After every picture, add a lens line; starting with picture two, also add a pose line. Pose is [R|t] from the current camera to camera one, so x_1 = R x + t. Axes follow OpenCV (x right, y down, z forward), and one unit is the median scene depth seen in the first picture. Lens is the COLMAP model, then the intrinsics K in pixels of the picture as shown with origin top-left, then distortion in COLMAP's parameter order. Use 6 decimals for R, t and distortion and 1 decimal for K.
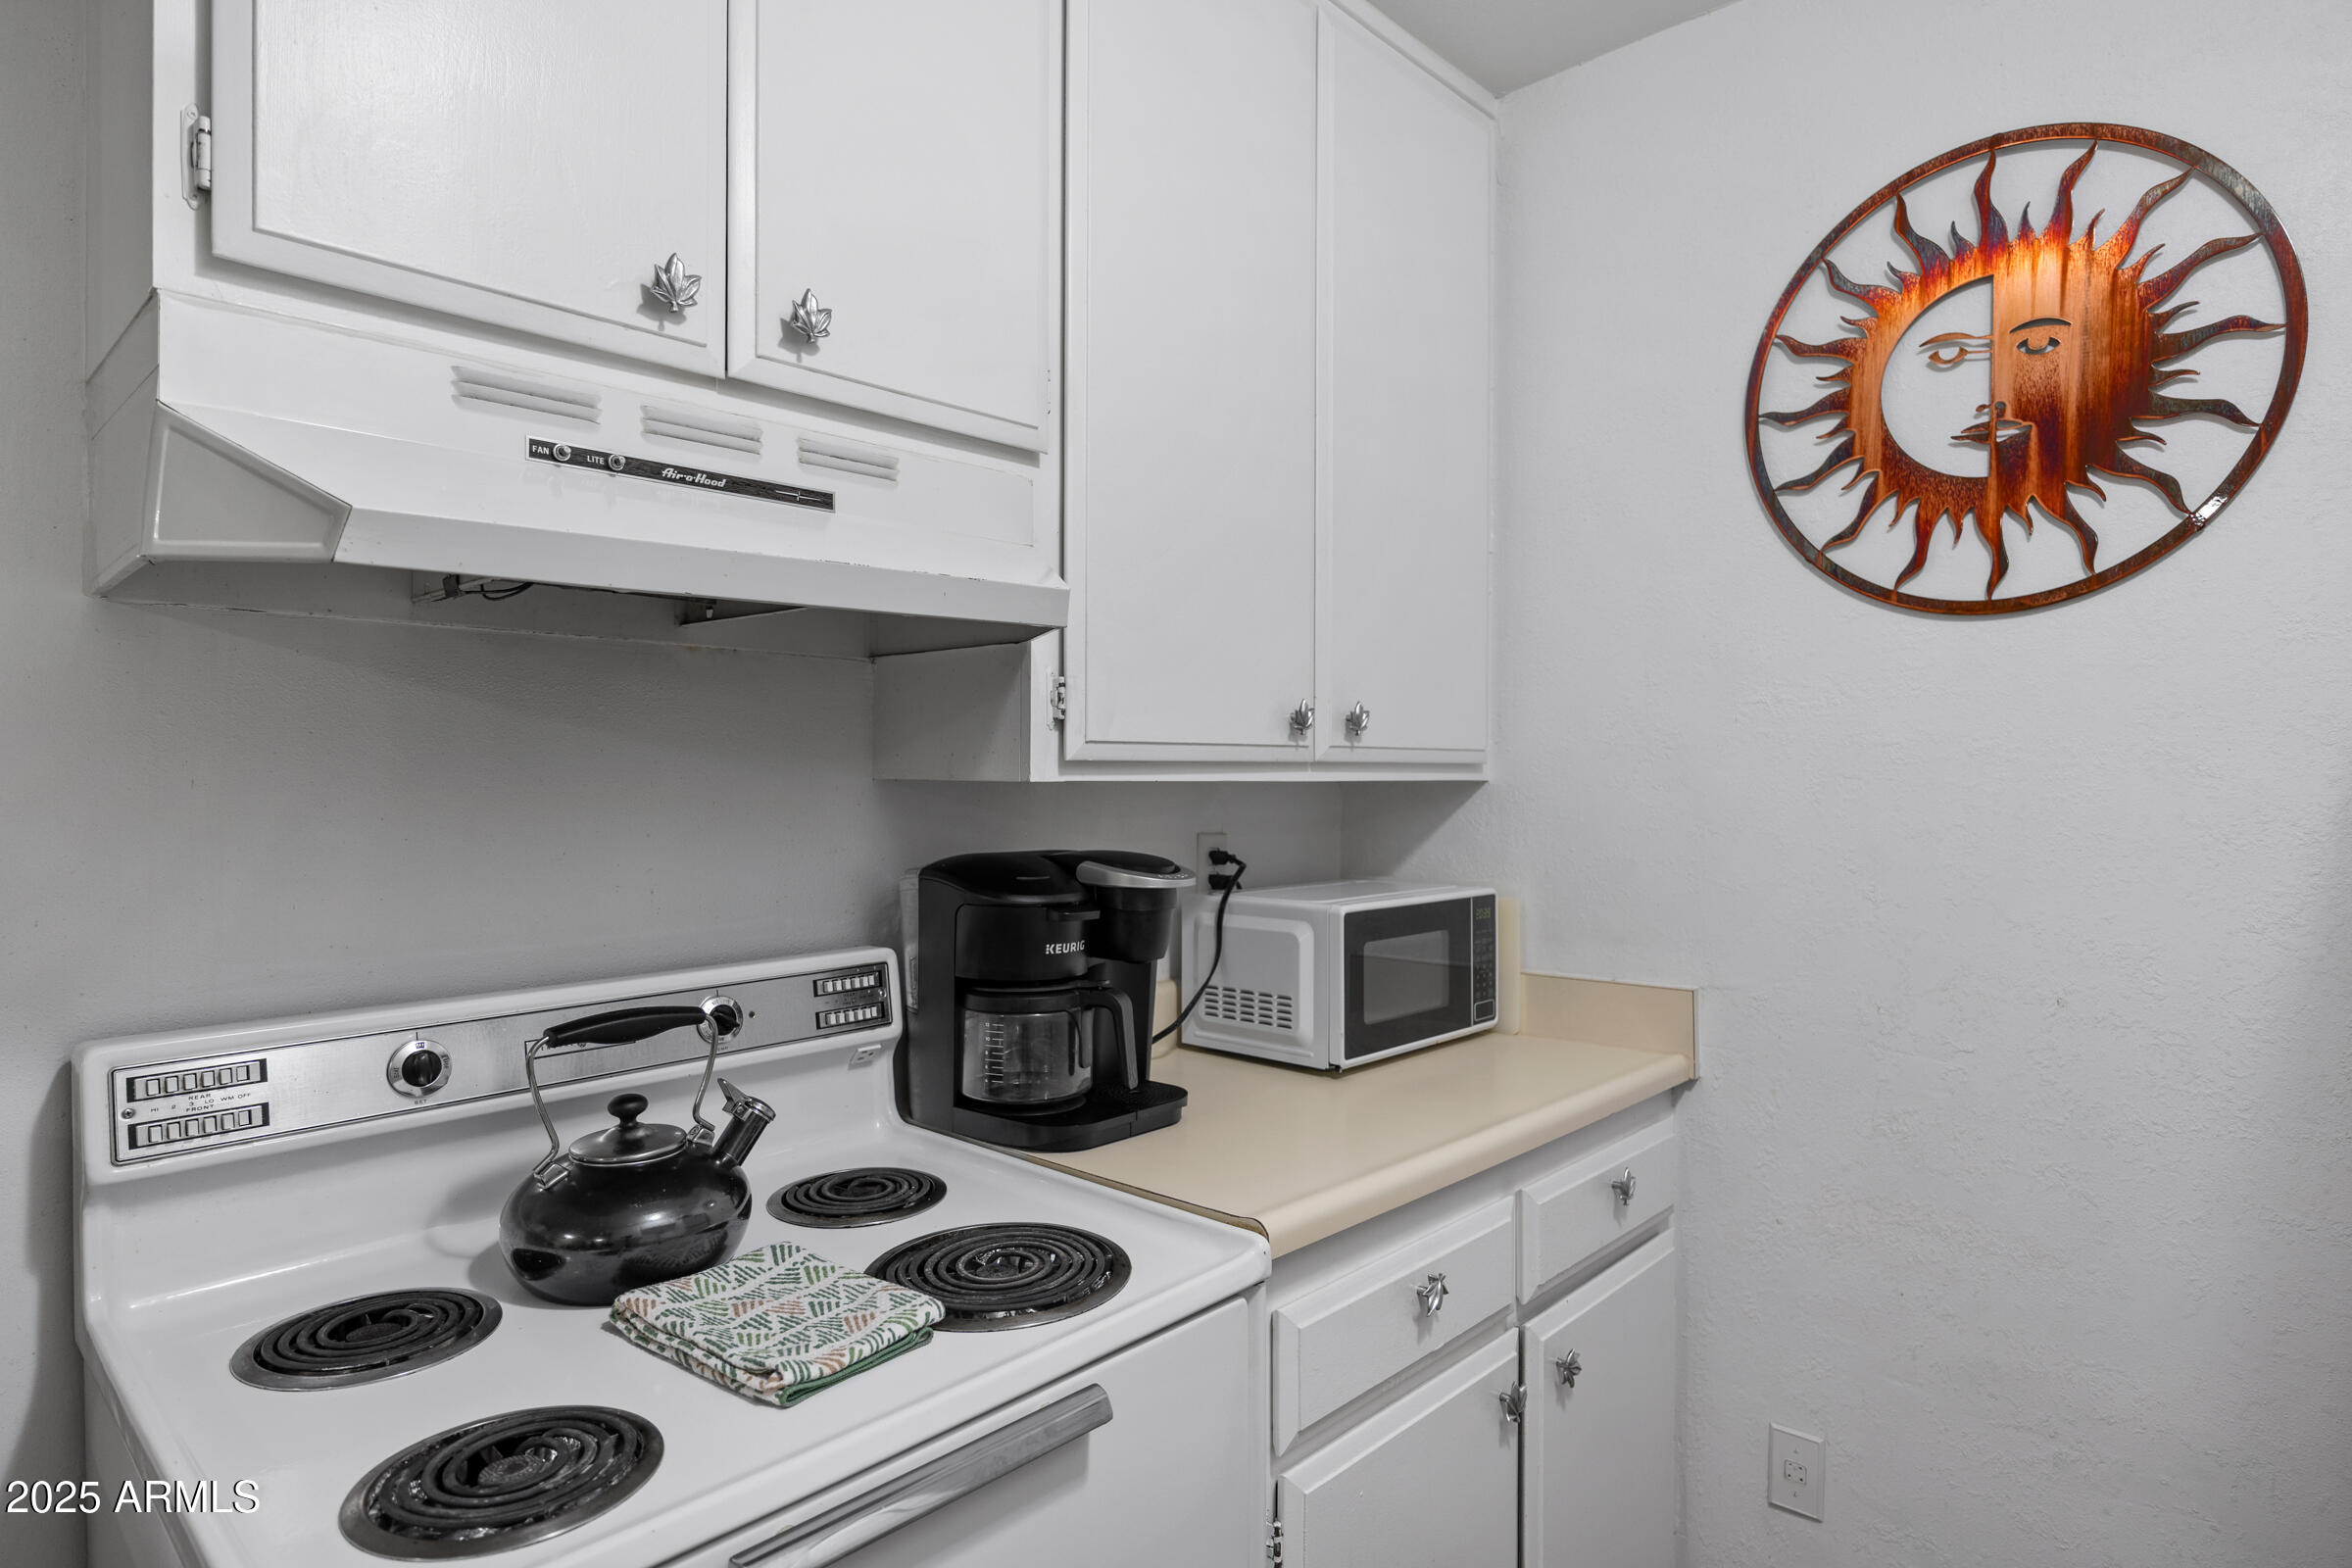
lens RADIAL K [[1295.5, 0, 1160.6], [0, 1295.5, 778.6], [0, 0, 1]] dist [0.004344, -0.001604]
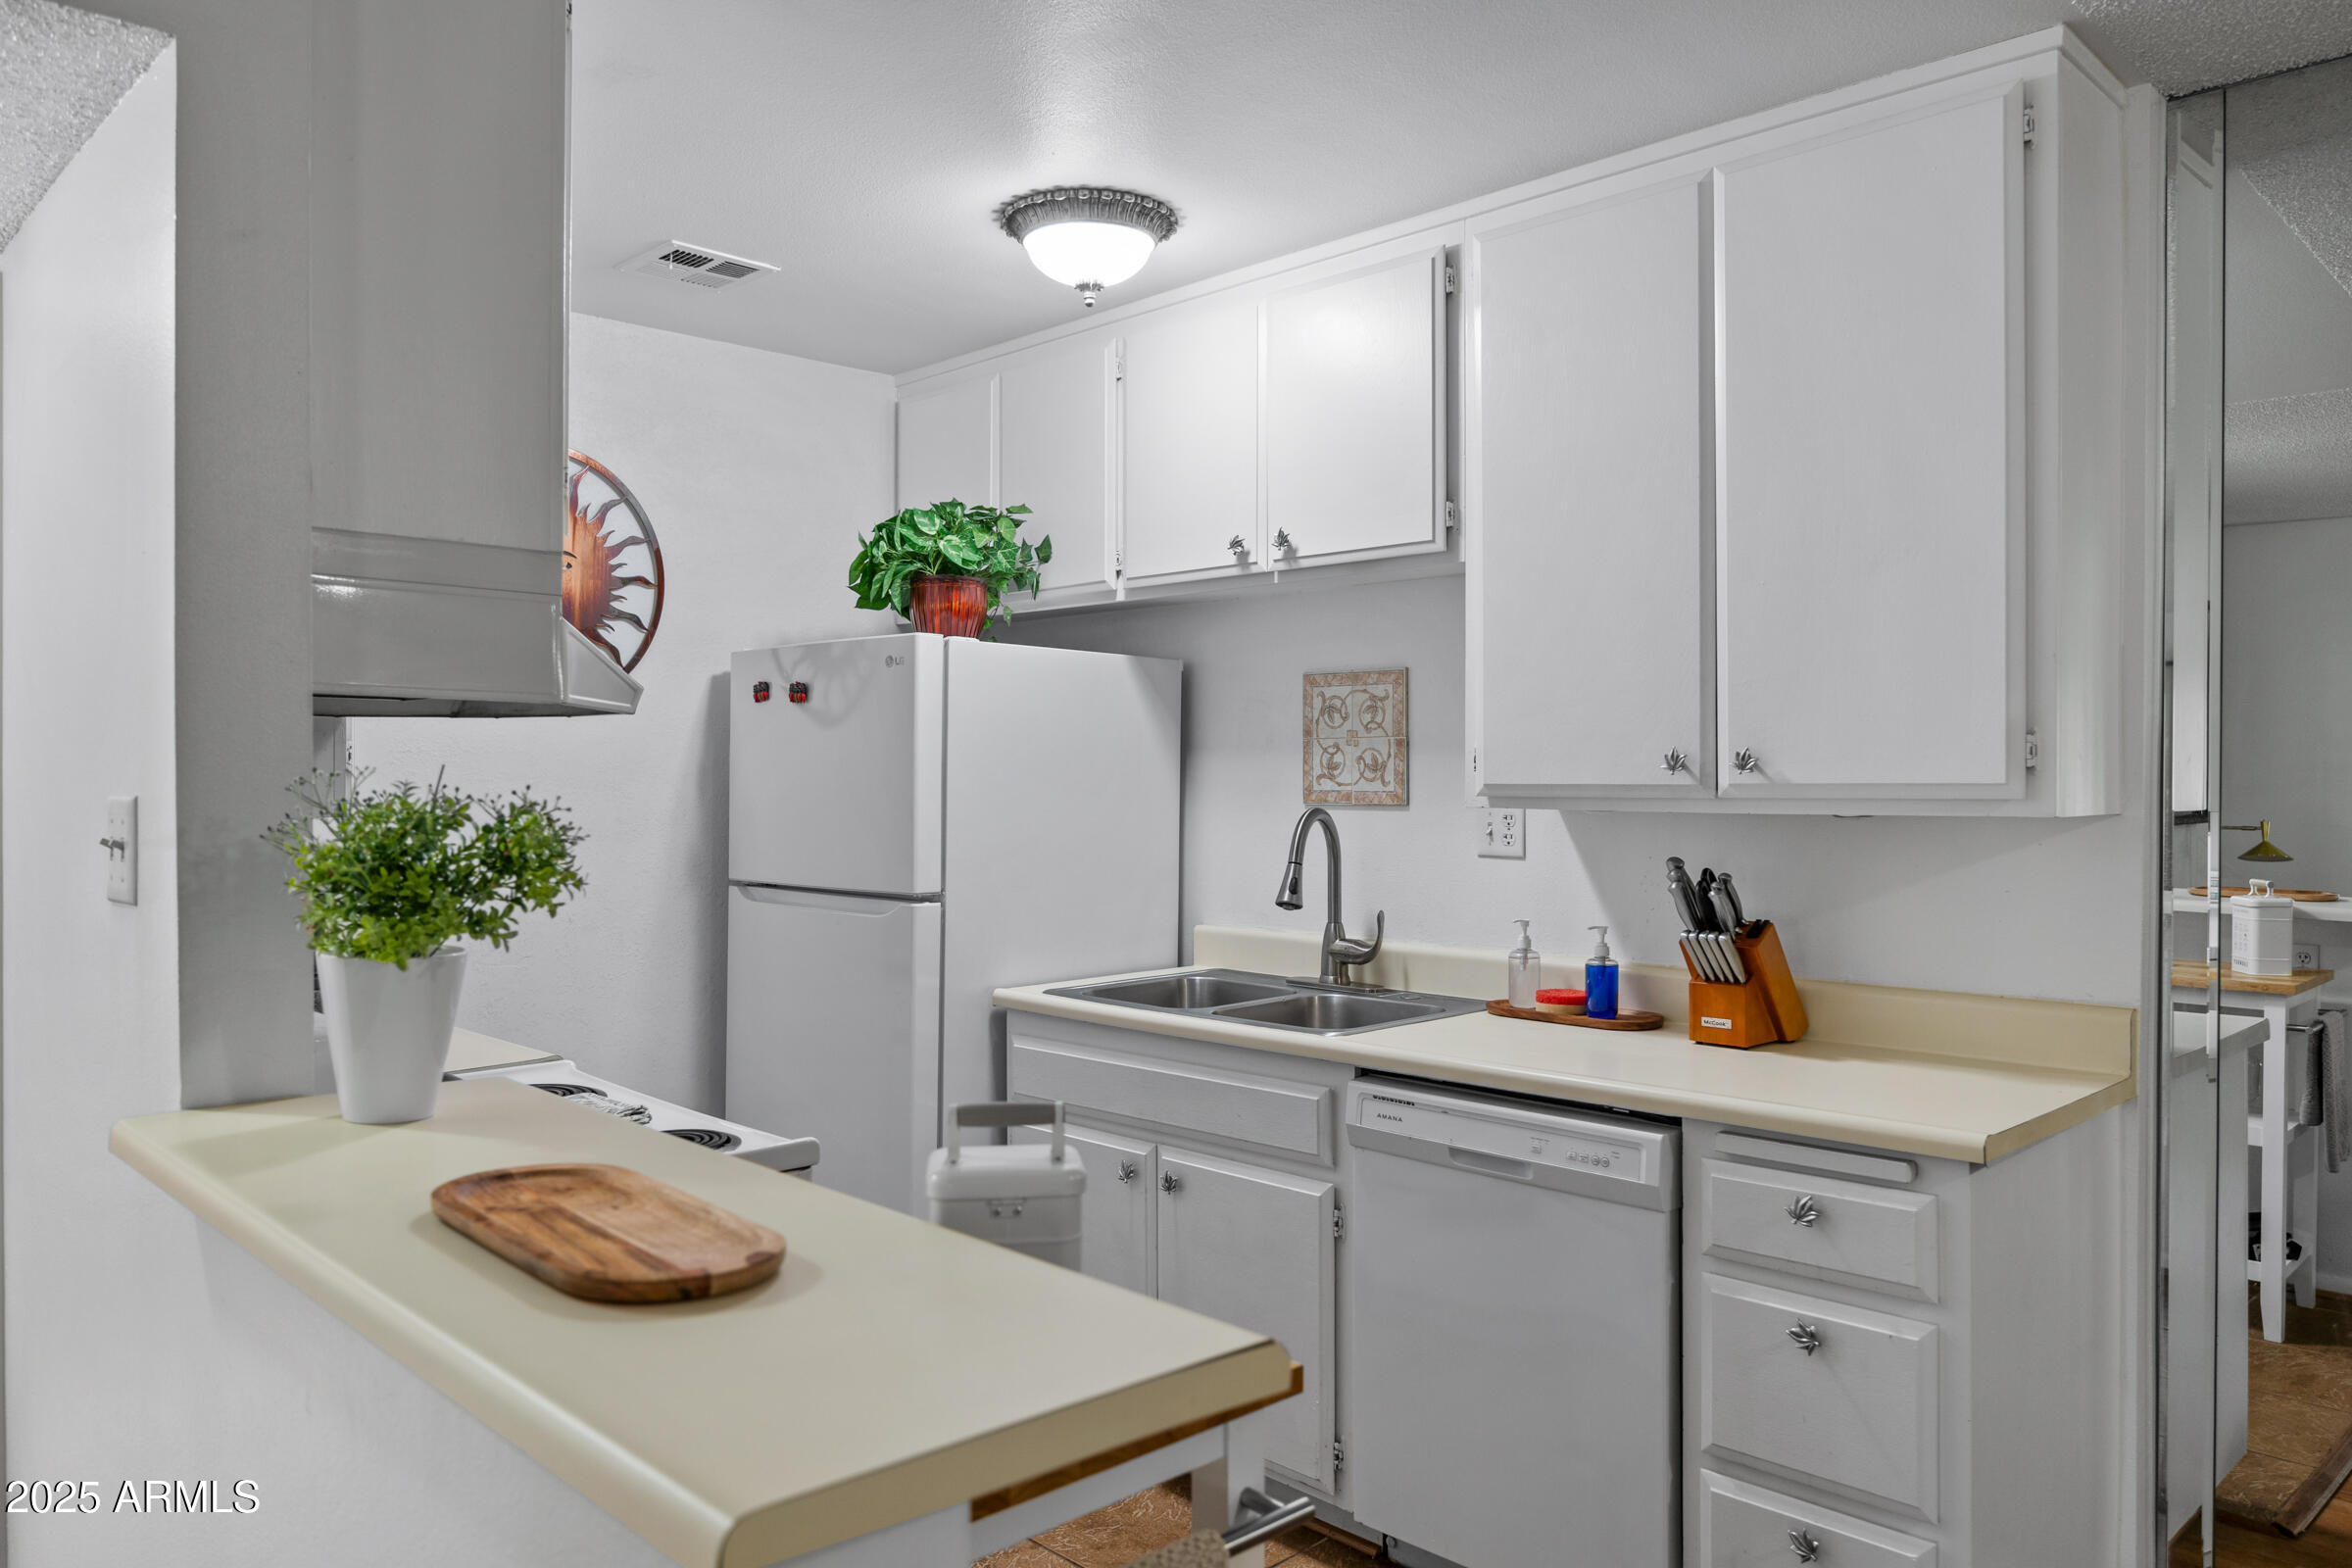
lens RADIAL K [[1617.7, 0, 1176.9], [0, 1617.7, 781.8], [0, 0, 1]] dist [0.012850, 0.001822]
pose [[0.047200, -0.006606, 0.998864, -1.567975], [0.000938, 0.999978, 0.006569, -0.040422], [-0.998885, 0.000627, 0.047206, 0.024430]]
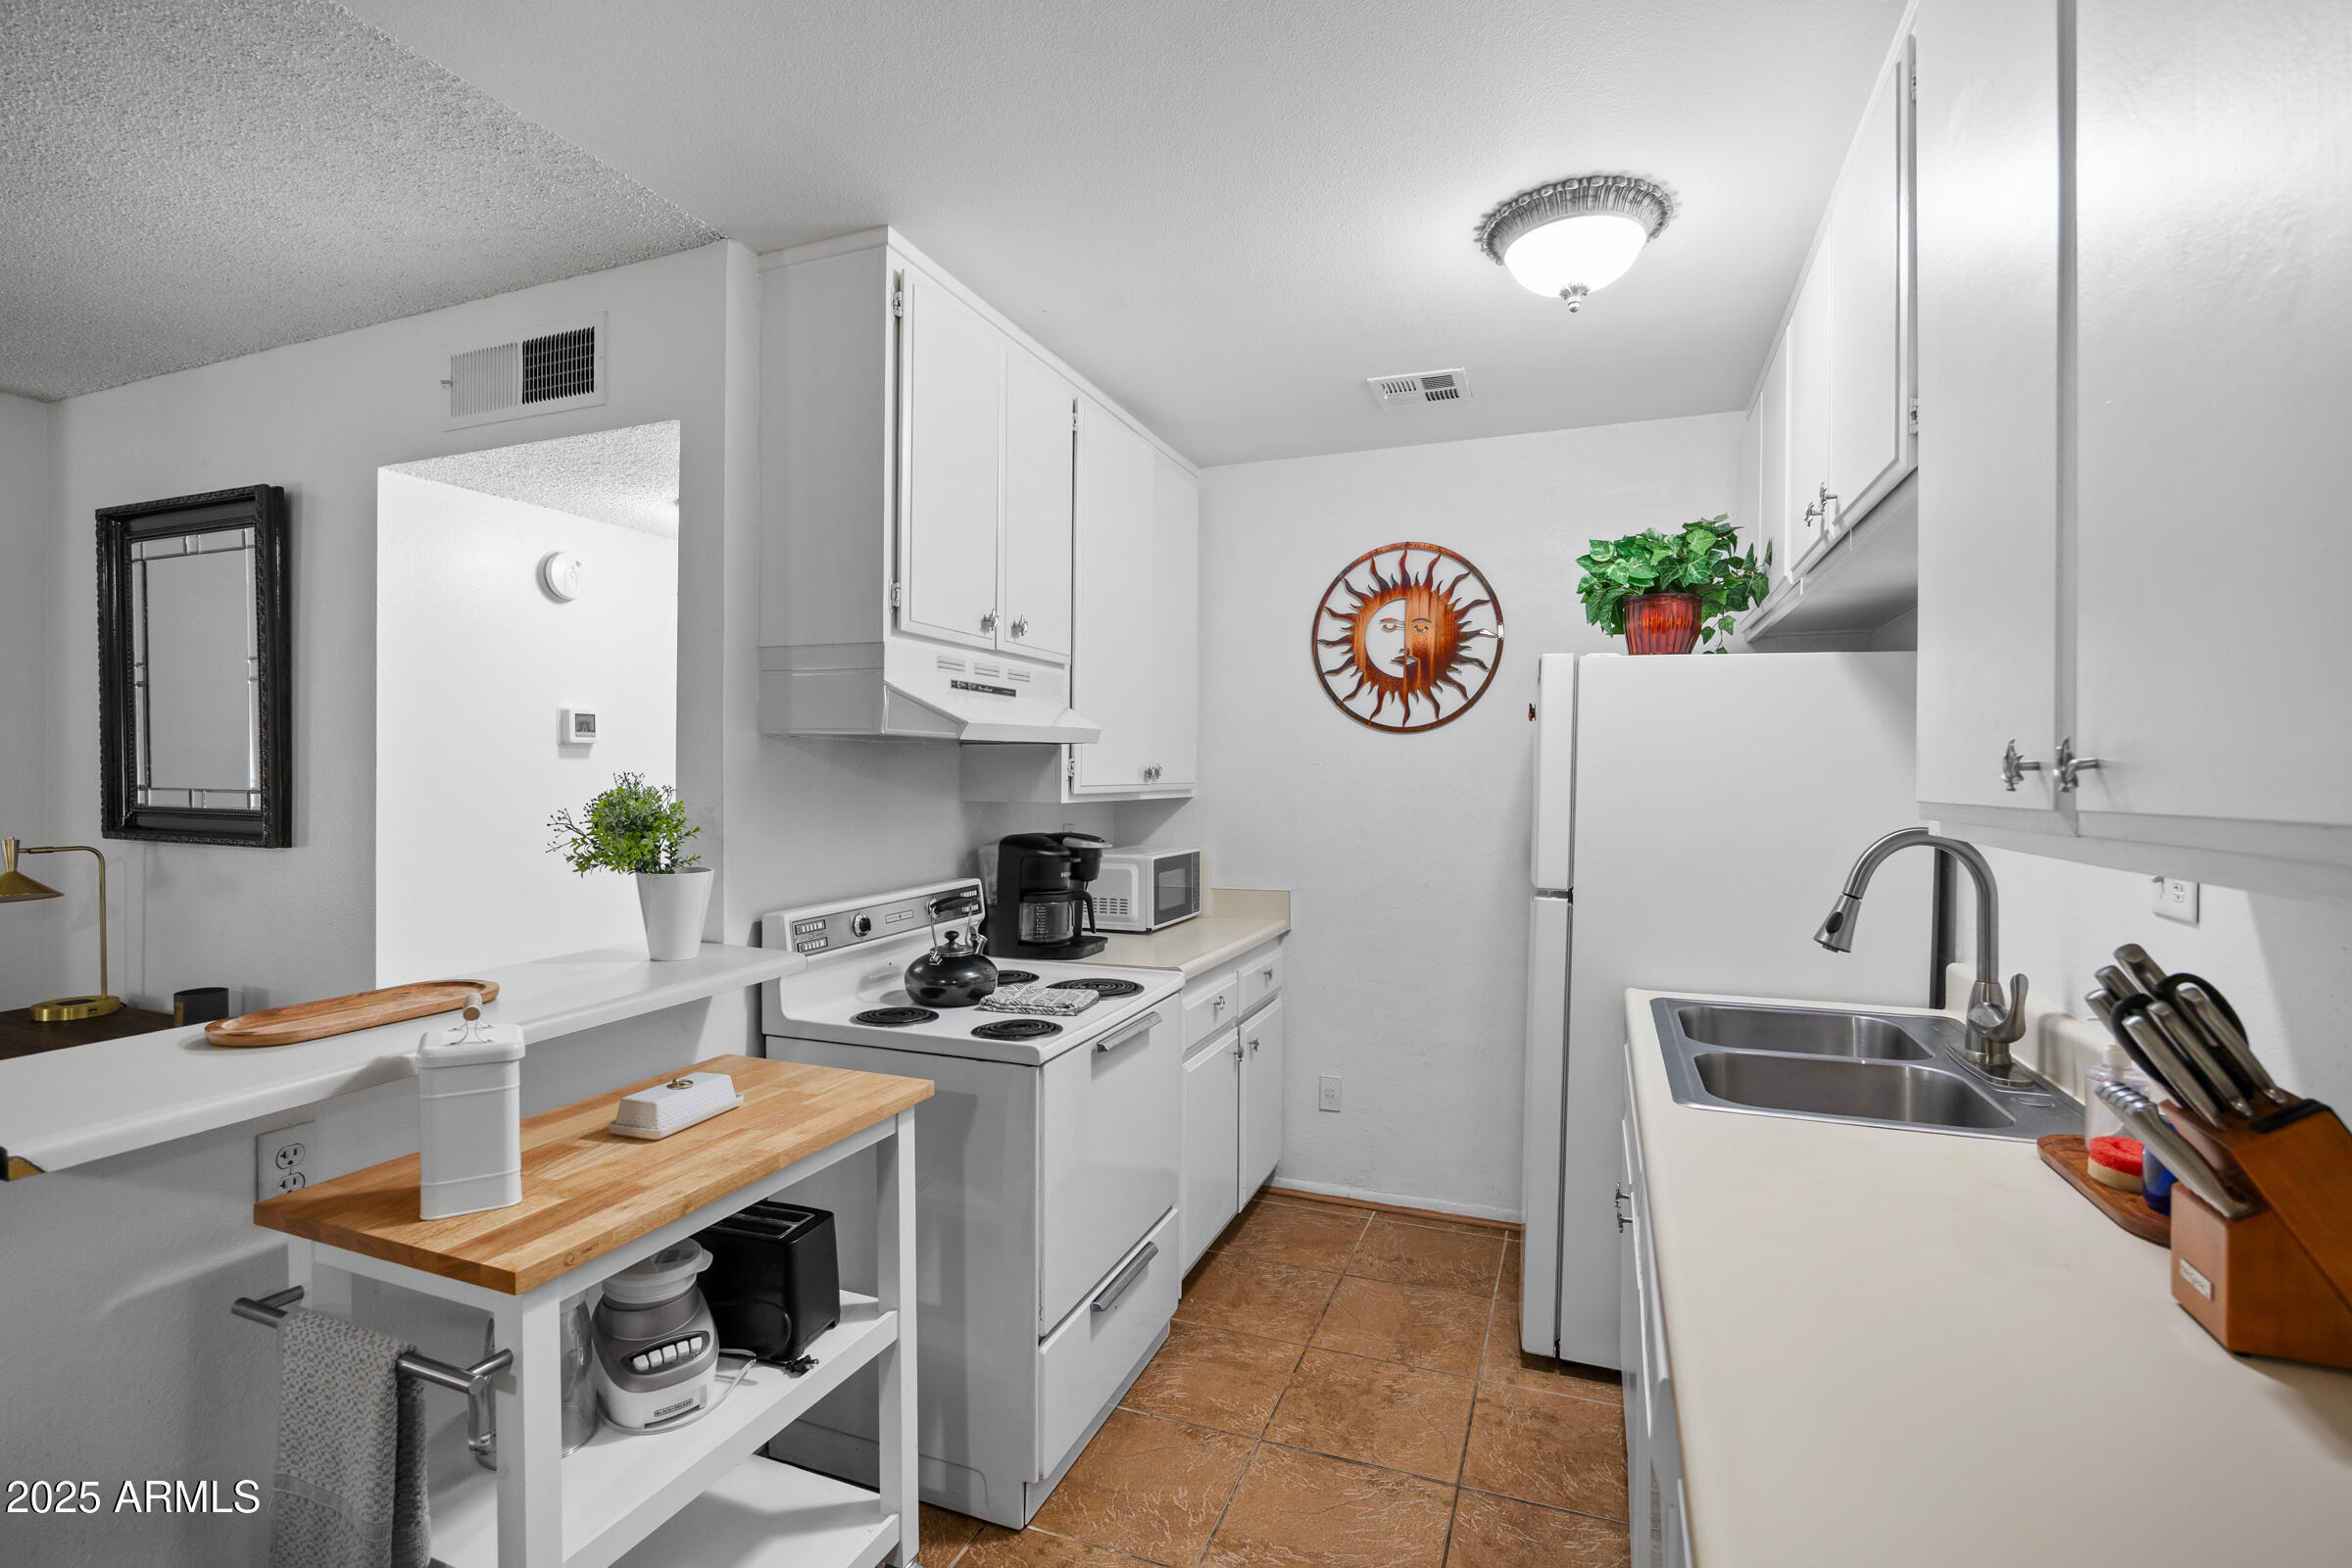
lens RADIAL K [[1083.4, 0, 1156.3], [0, 1083.4, 785.3], [0, 0, 1]] dist [-0.012273, 0.000161]
pose [[0.931896, 0.001044, 0.362724, -0.573298], [-0.004323, 0.999957, 0.008230, -0.041183], [-0.362699, -0.009238, 0.931860, -0.787227]]
